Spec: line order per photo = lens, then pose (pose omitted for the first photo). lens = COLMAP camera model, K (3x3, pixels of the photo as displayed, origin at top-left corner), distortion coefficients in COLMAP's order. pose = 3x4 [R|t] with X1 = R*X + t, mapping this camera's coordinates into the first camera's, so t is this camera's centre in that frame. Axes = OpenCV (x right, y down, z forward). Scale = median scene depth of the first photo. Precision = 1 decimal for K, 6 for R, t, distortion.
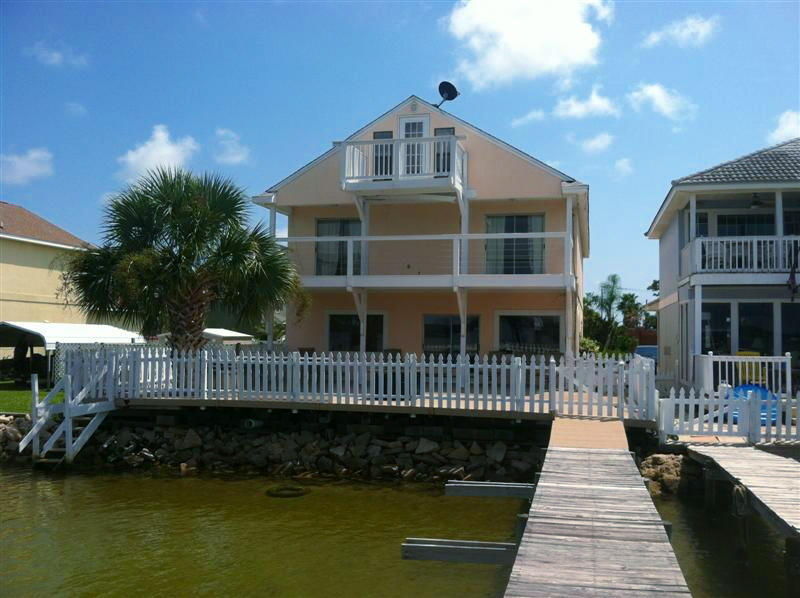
lens RADIAL K [[757.1, 0, 401.1], [0, 757.1, 316.9], [0, 0, 1]] dist [-0.040901, 0.000000]
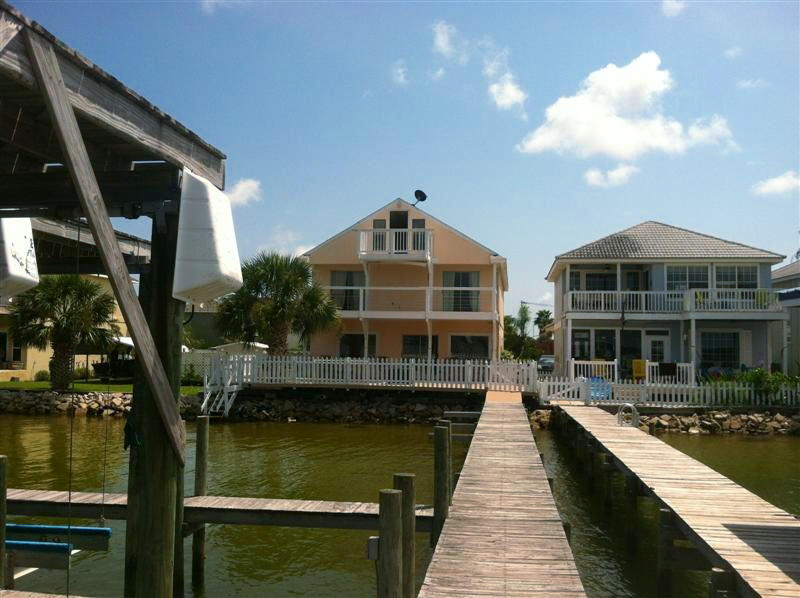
lens RADIAL K [[757.1, 0, 399.7], [0, 757.1, 300.9], [0, 0, 1]] dist [-0.040901, 0.000000]
pose [[0.995201, 0.011585, 0.097160, -0.187513], [-0.008354, 0.999401, -0.033594, -0.028885], [-0.097491, 0.032622, 0.994702, -0.813318]]
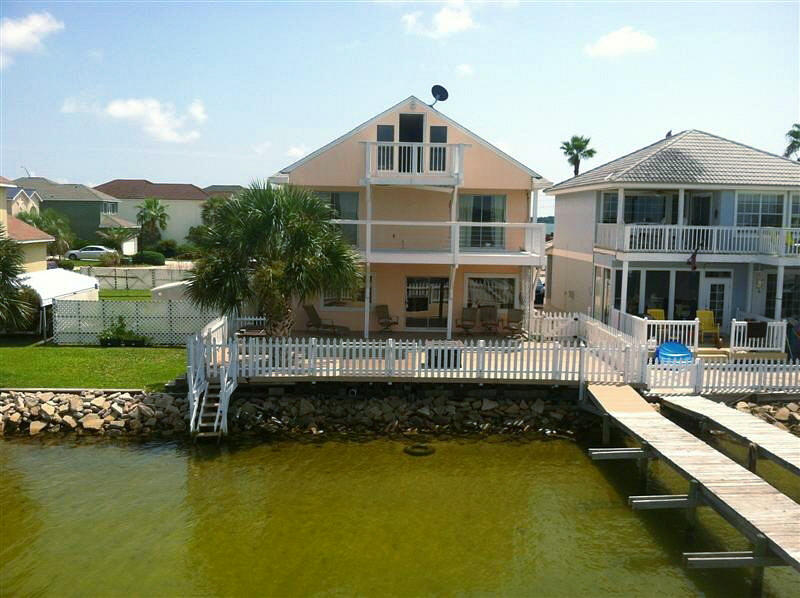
lens RADIAL K [[757.1, 0, 389.0], [0, 757.1, 315.5], [0, 0, 1]] dist [-0.040901, 0.000000]
pose [[0.966139, -0.027413, 0.256561, -0.456883], [-0.012354, 0.988285, 0.152119, -0.184241], [-0.257726, -0.150138, 0.954482, -0.233366]]
